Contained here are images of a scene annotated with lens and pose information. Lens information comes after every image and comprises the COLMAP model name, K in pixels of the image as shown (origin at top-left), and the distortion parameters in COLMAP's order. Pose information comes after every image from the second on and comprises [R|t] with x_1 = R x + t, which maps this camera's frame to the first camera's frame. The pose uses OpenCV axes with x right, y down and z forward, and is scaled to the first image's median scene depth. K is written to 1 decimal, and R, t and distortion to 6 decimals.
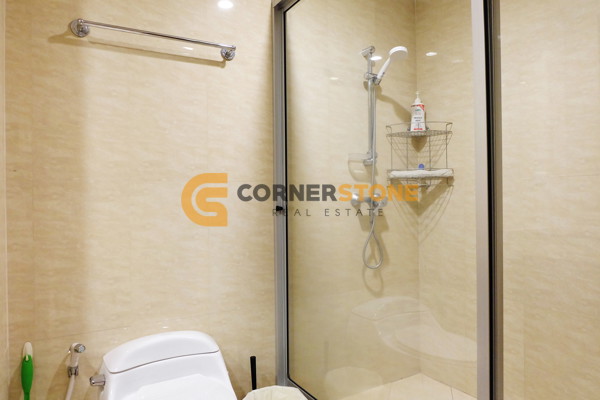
lens RADIAL K [[421.2, 0, 300.1], [0, 421.2, 200.4], [0, 0, 1]] dist [-0.035106, 0.036381]
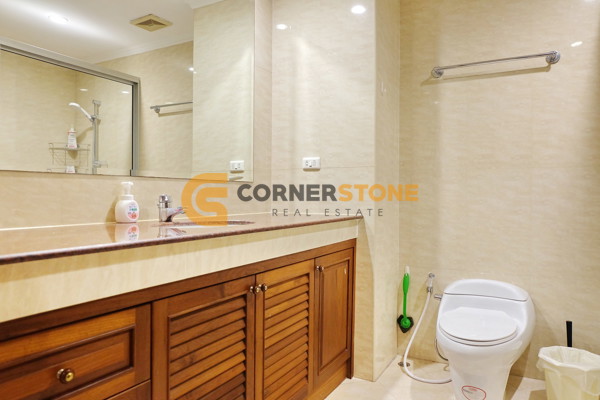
lens RADIAL K [[421.2, 0, 299.9], [0, 421.2, 198.0], [0, 0, 1]] dist [-0.035106, 0.036381]
pose [[0.514434, 0.029618, -0.857018, 0.540727], [-0.011524, 0.999552, 0.027626, 0.018529], [0.857453, -0.004335, 0.514545, -0.237247]]
